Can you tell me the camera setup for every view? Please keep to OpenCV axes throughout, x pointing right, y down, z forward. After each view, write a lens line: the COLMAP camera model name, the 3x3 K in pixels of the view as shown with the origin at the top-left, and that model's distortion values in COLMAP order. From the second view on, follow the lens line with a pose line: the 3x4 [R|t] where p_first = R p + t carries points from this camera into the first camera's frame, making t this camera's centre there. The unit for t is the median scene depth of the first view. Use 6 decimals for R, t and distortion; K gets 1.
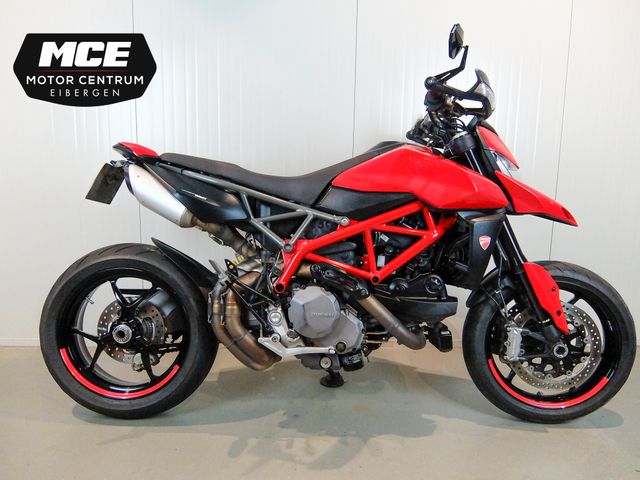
lens RADIAL K [[472.7, 0, 319.8], [0, 472.7, 250.3], [0, 0, 1]] dist [-0.027584, -0.001217]
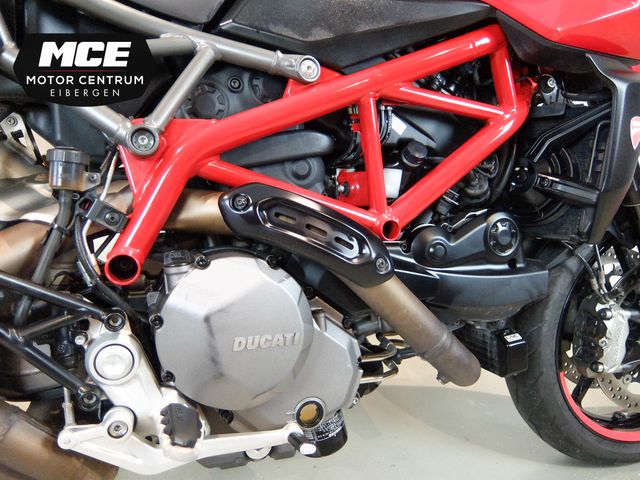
lens RADIAL K [[476.0, 0, 321.9], [0, 476.0, 241.0], [0, 0, 1]] dist [-0.014194, -0.002330]
pose [[0.938762, -0.053193, 0.340437, -0.065046], [0.026874, 0.996306, 0.081566, 0.037884], [-0.343518, -0.067422, 0.936723, 0.641117]]
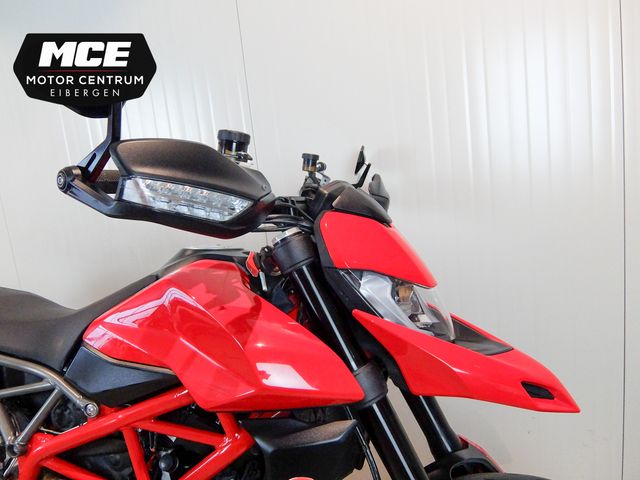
lens RADIAL K [[470.6, 0, 320.0], [0, 470.6, 240.0], [0, 0, 1]] dist [-0.025388, -0.002148]
pose [[0.953302, -0.066015, -0.294717, 0.478666], [0.066226, 0.997762, -0.009278, -0.234957], [0.294670, -0.010673, 0.955540, 0.545987]]
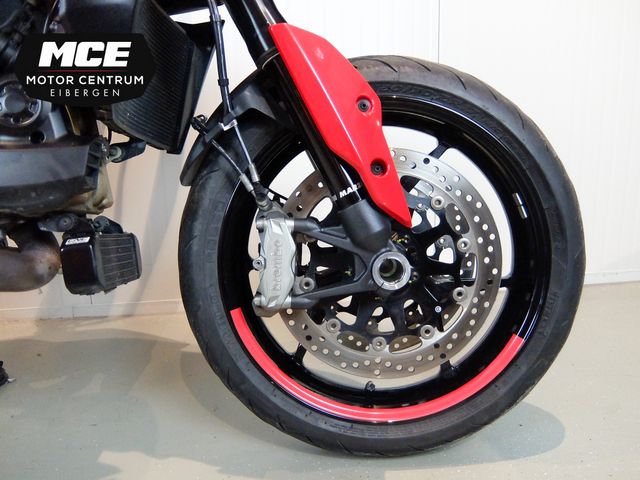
lens RADIAL K [[472.7, 0, 319.8], [0, 472.7, 250.3], [0, 0, 1]] dist [-0.027584, -0.001217]
pose [[0.994934, -0.048932, 0.087821, 0.422781], [0.047097, 0.998629, 0.022848, 0.185918], [-0.088819, -0.018596, 0.995874, 0.631065]]
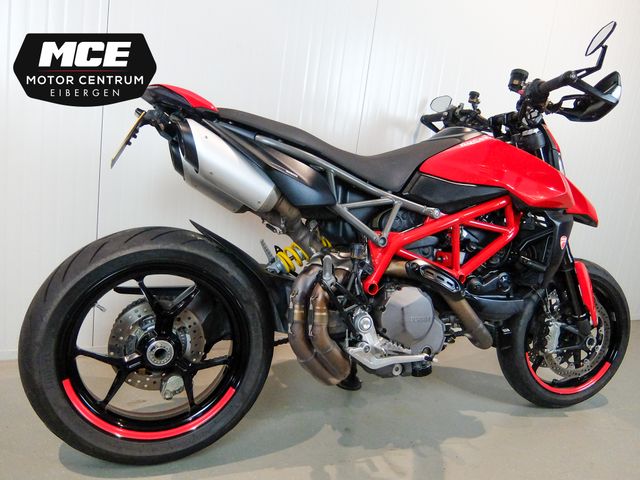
lens RADIAL K [[472.7, 0, 319.8], [0, 472.7, 250.3], [0, 0, 1]] dist [-0.027584, -0.001217]
pose [[0.923018, 0.018037, 0.384333, -0.485250], [-0.039982, 0.997989, 0.049185, -0.026484], [-0.382673, -0.060765, 0.921883, 0.249552]]
